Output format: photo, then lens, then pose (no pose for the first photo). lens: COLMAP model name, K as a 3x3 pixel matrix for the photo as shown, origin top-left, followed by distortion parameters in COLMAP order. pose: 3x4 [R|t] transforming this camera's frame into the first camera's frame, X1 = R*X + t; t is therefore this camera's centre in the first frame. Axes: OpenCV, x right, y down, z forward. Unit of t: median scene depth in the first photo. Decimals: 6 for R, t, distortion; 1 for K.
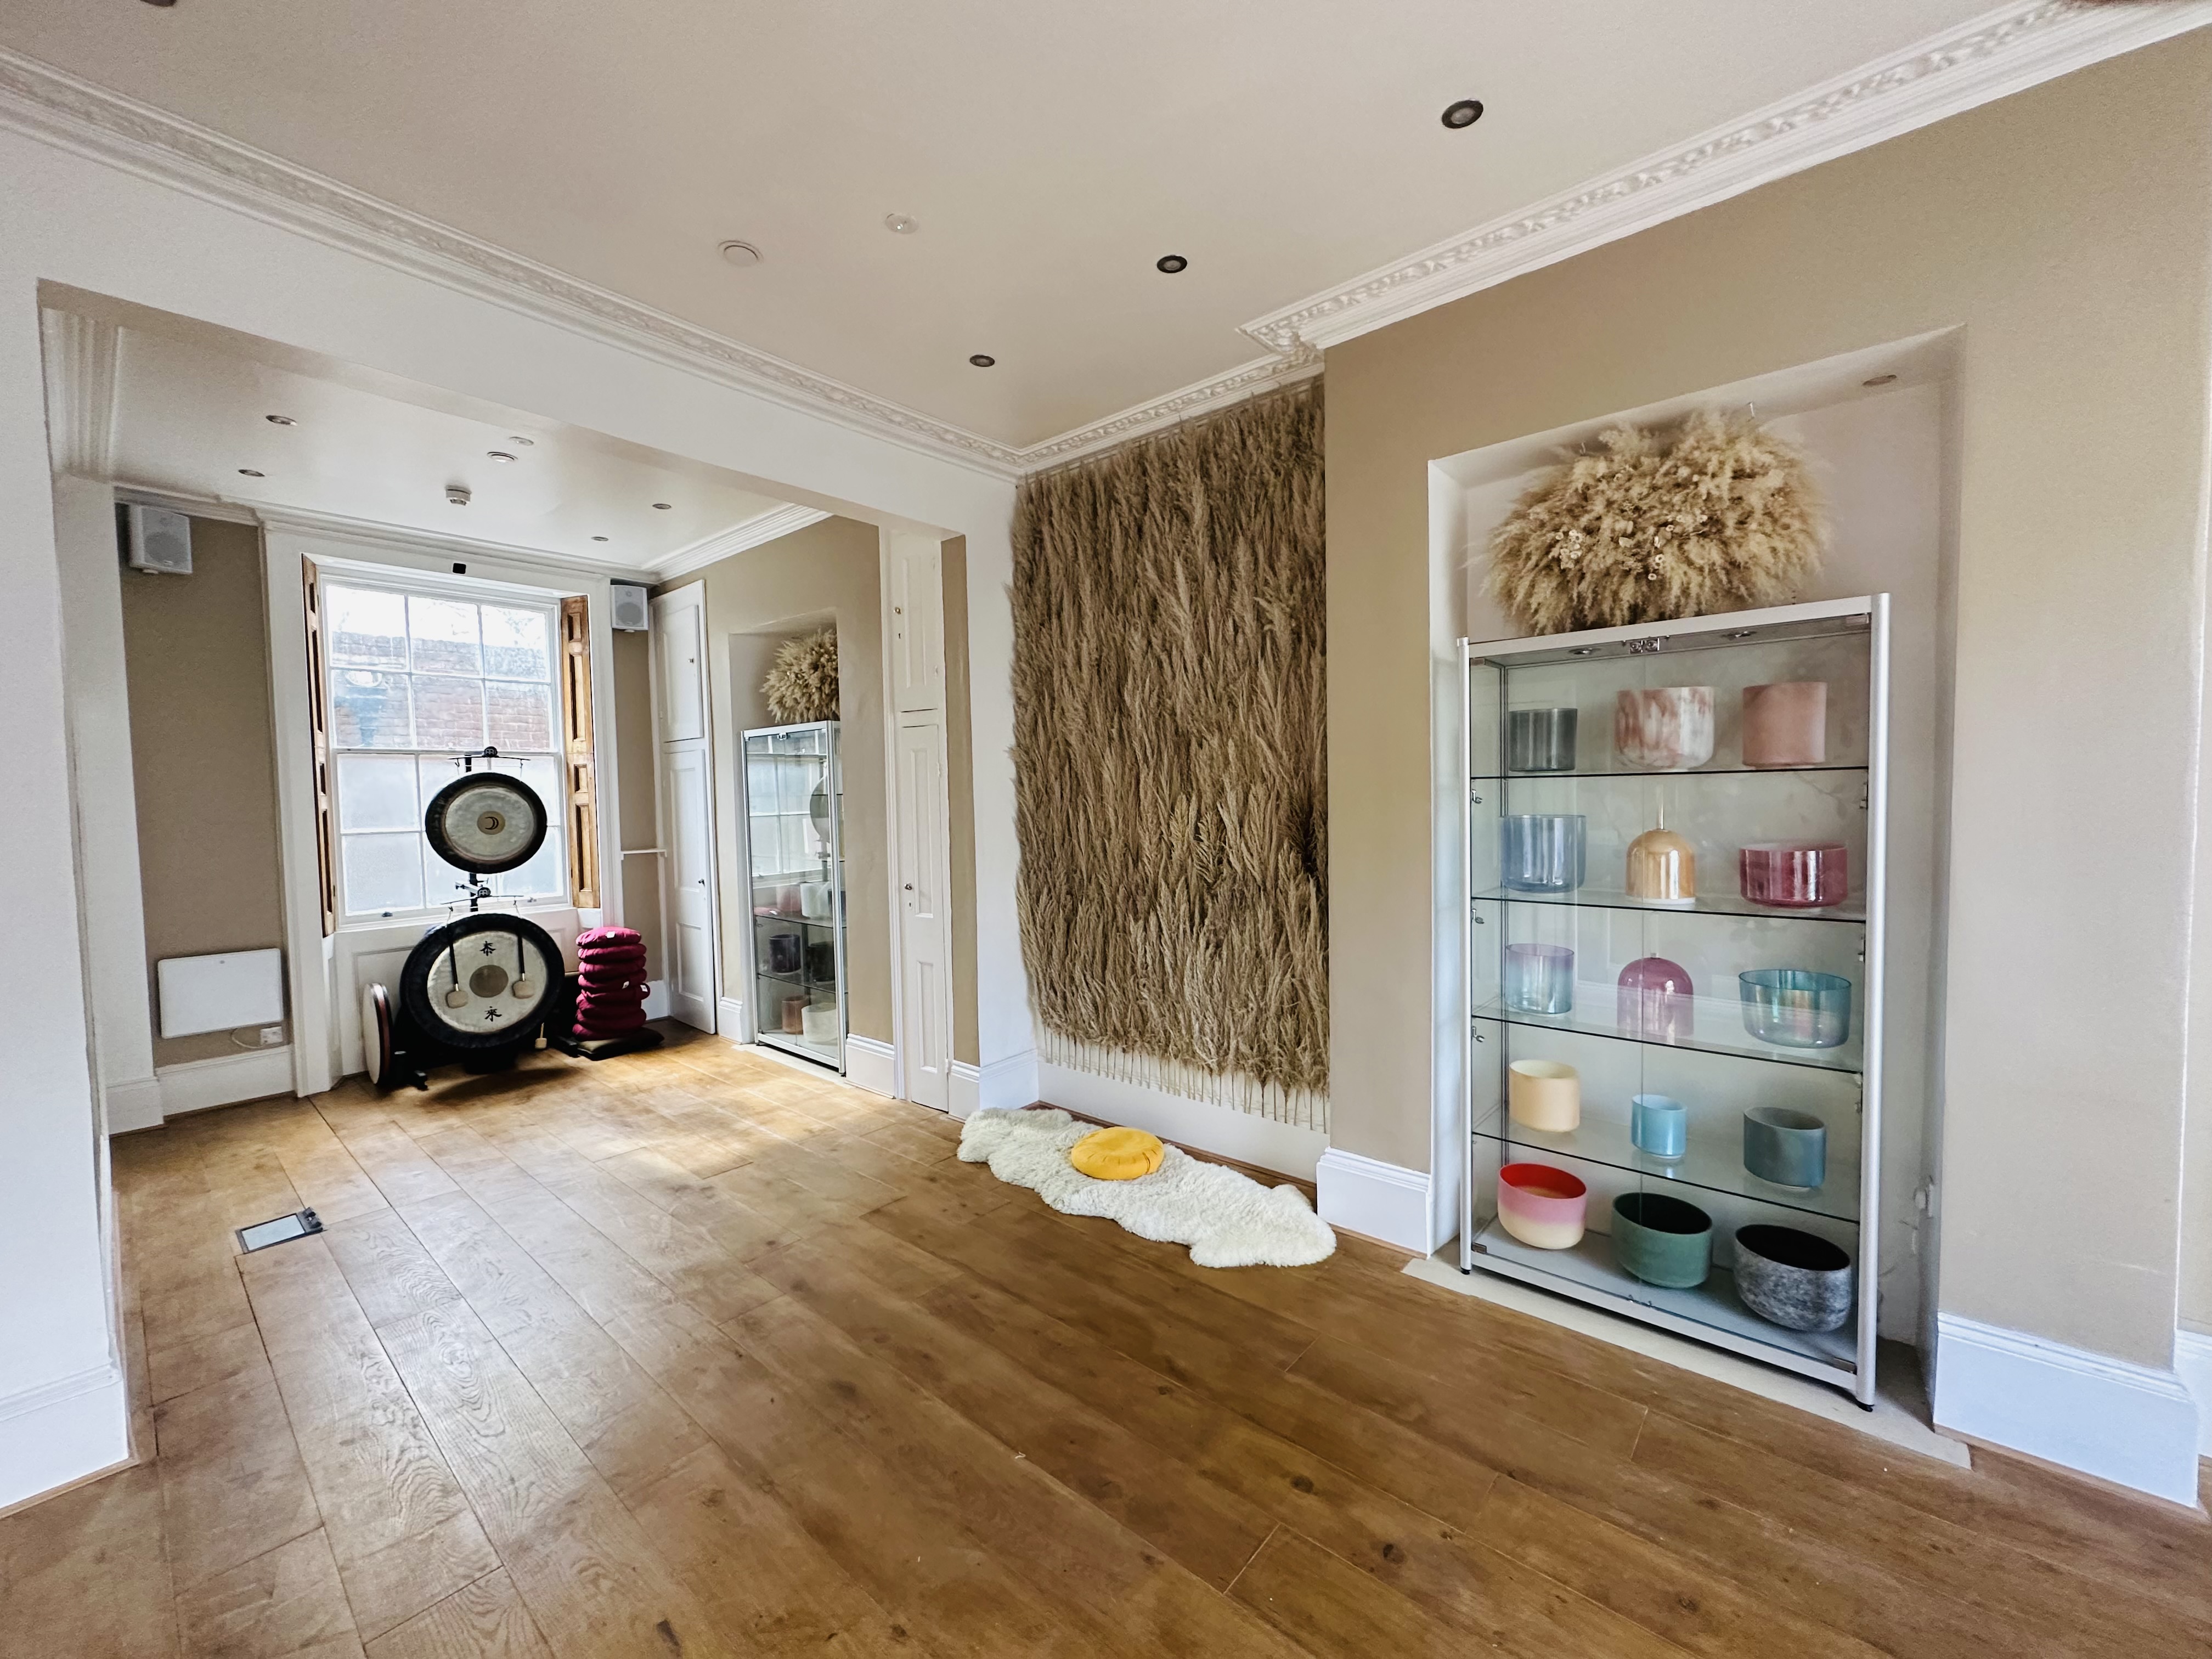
lens RADIAL K [[879.9, 0, 1106.0], [0, 879.9, 829.5], [0, 0, 1]] dist [-0.002298, 0.000638]
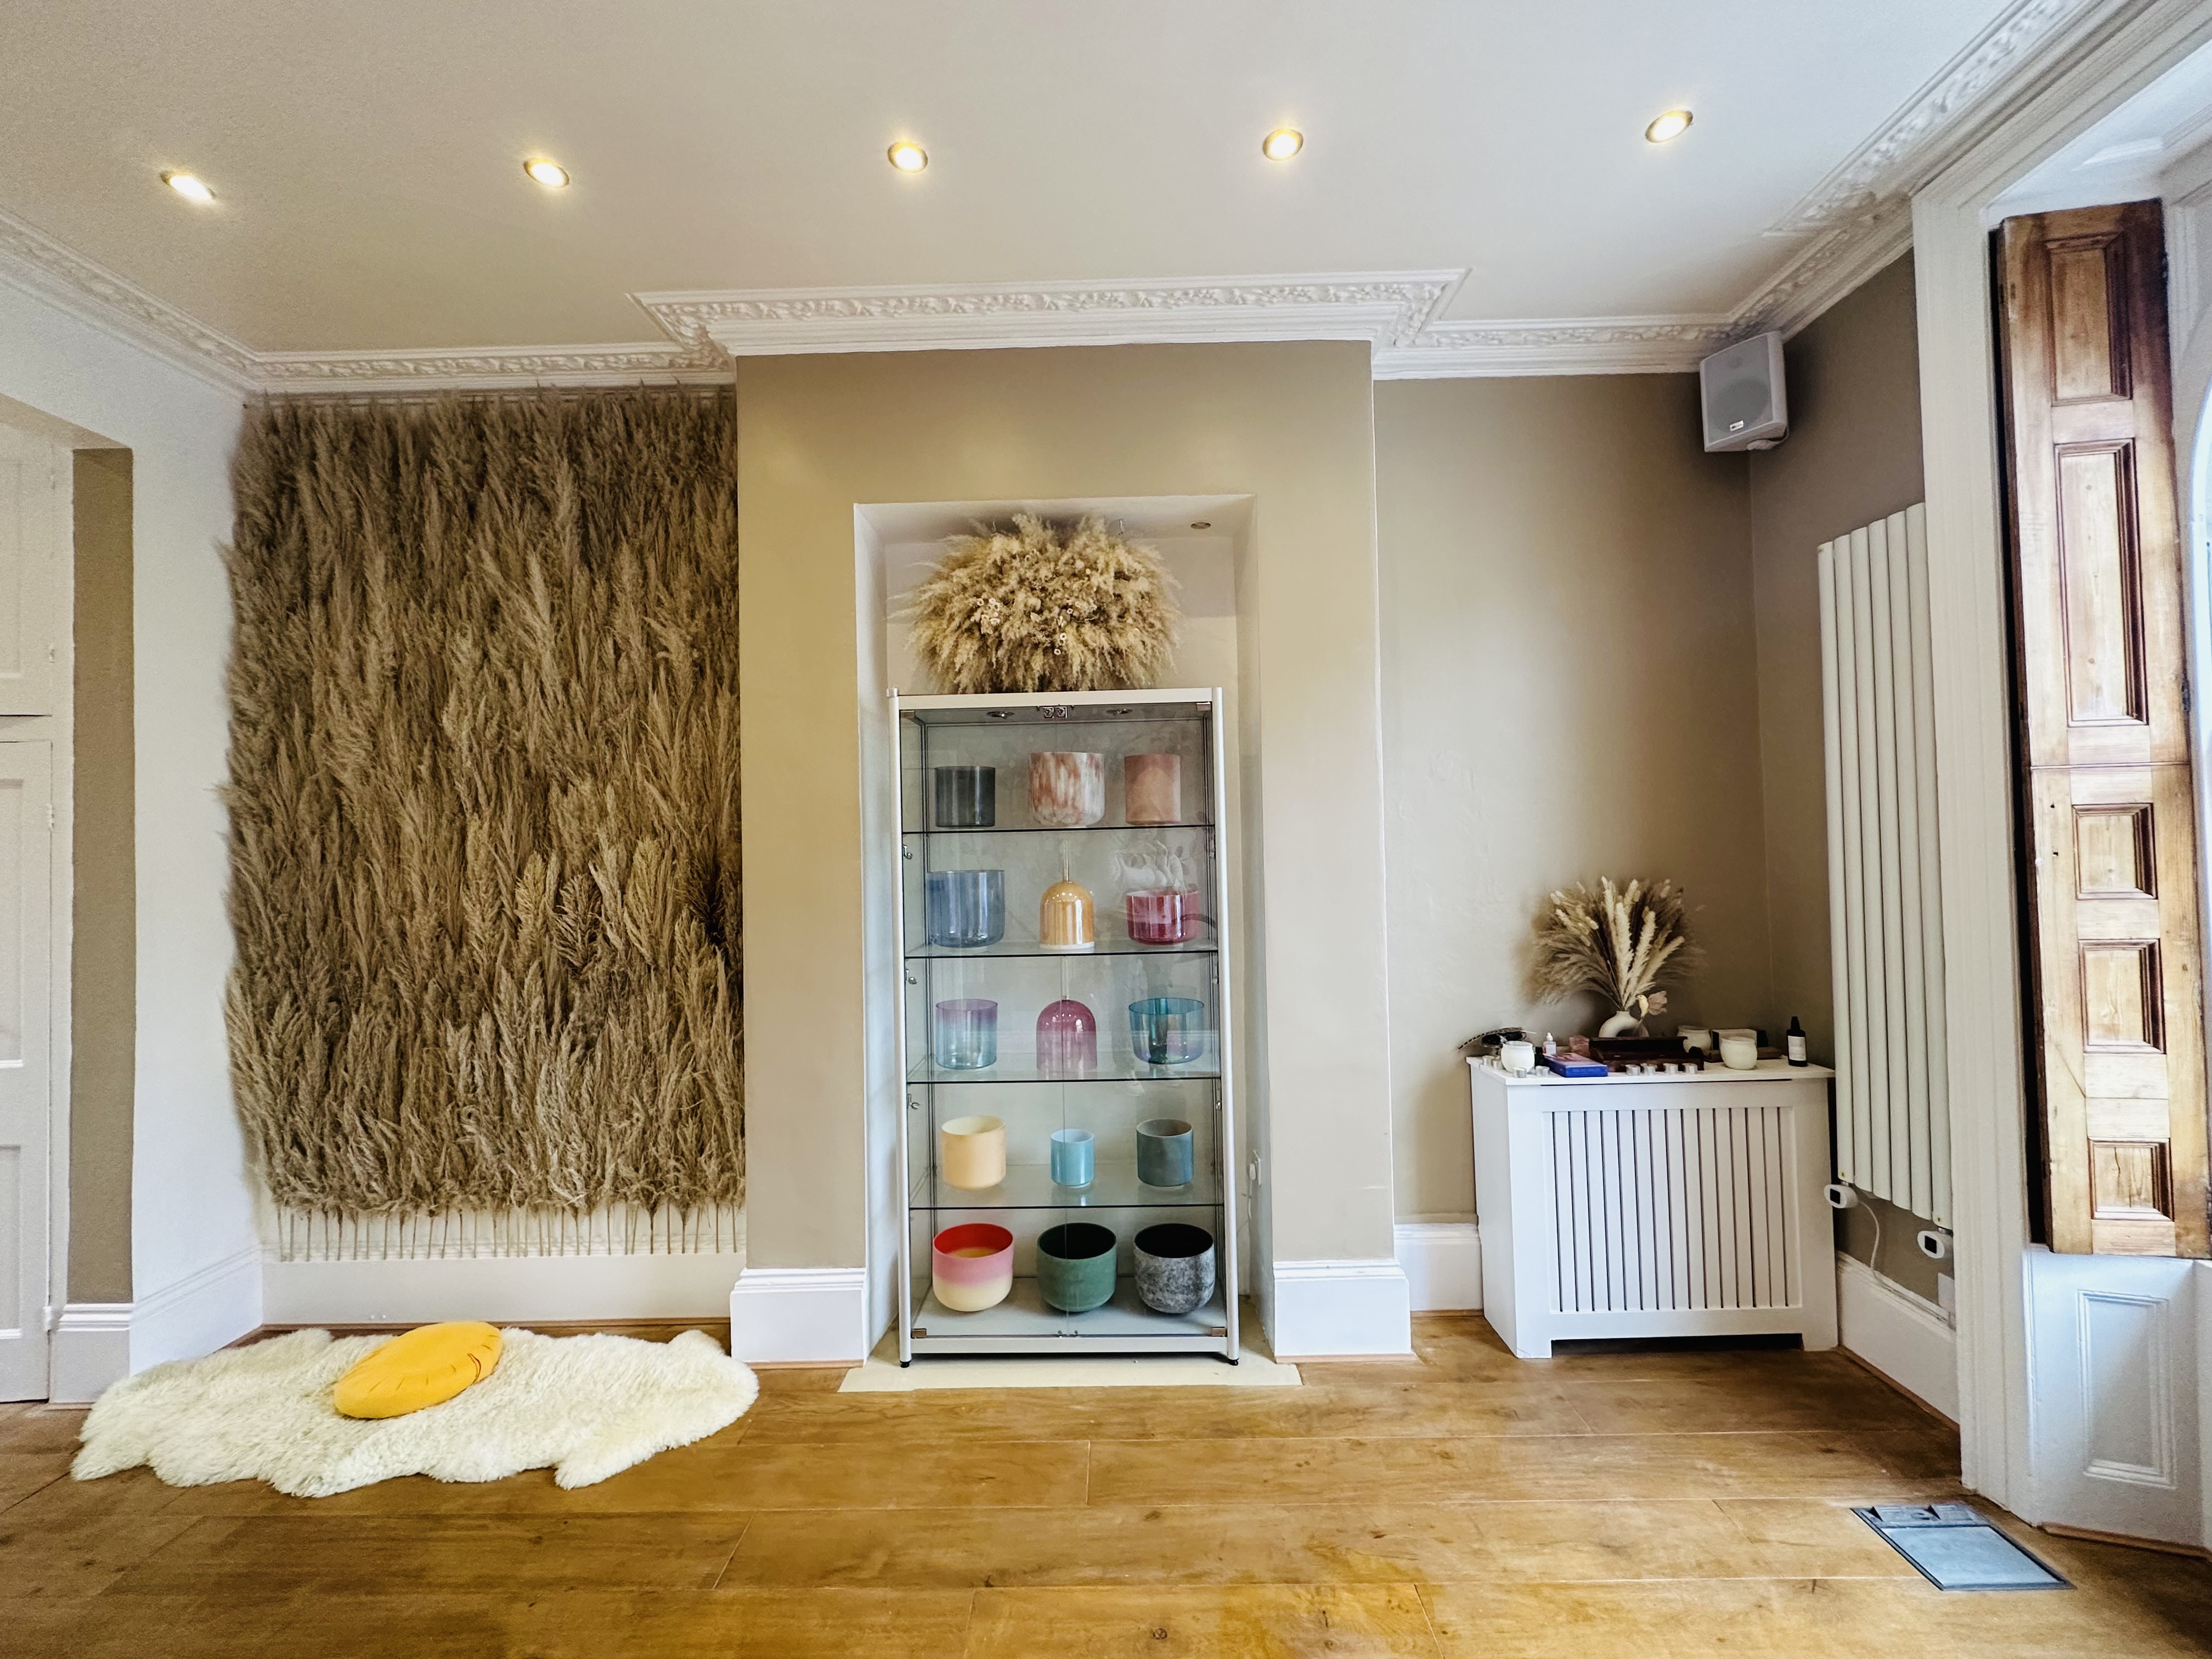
lens RADIAL K [[879.9, 0, 1106.0], [0, 879.9, 829.5], [0, 0, 1]] dist [-0.002298, 0.000638]
pose [[0.766365, 0.016885, 0.642183, -0.026087], [0.034239, 0.997160, -0.067078, 0.007779], [-0.641492, 0.073394, 0.763611, 0.089425]]
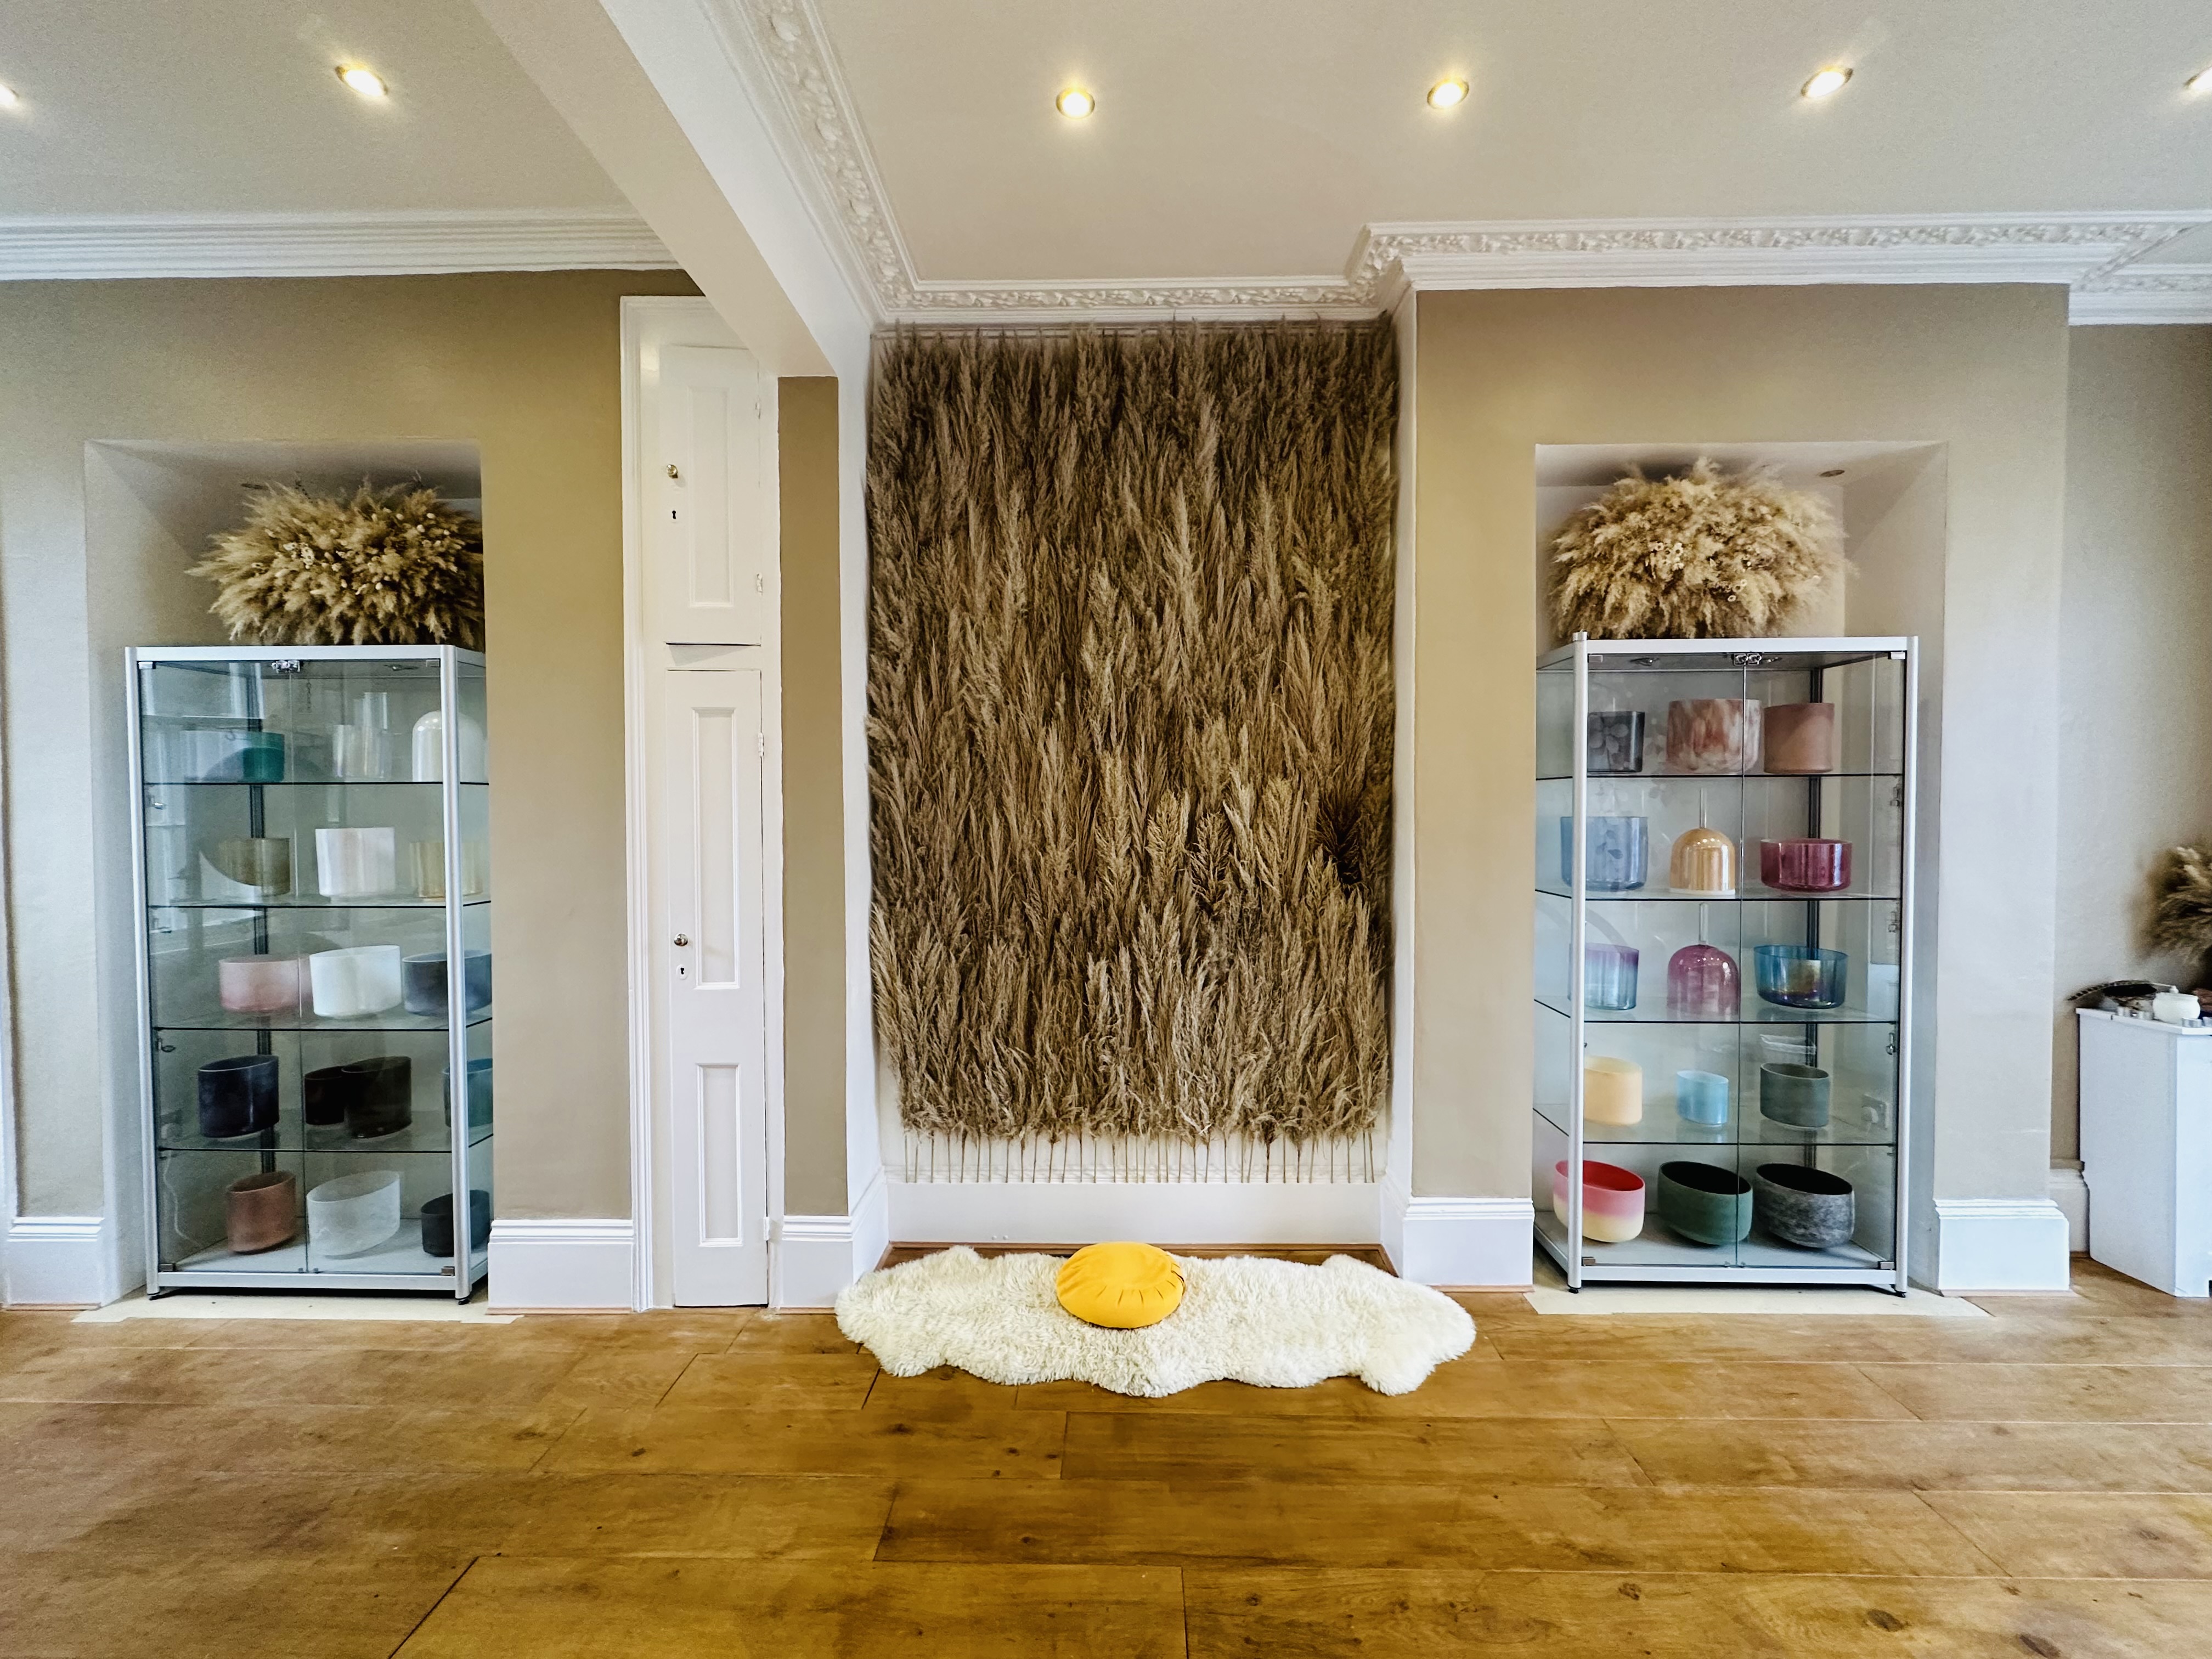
lens RADIAL K [[879.9, 0, 1106.0], [0, 879.9, 829.5], [0, 0, 1]] dist [-0.002298, 0.000638]
pose [[0.771322, 0.003983, 0.636433, -0.464959], [0.015840, 0.999551, -0.025453, 0.012679], [-0.636248, 0.029714, 0.770912, 0.443302]]
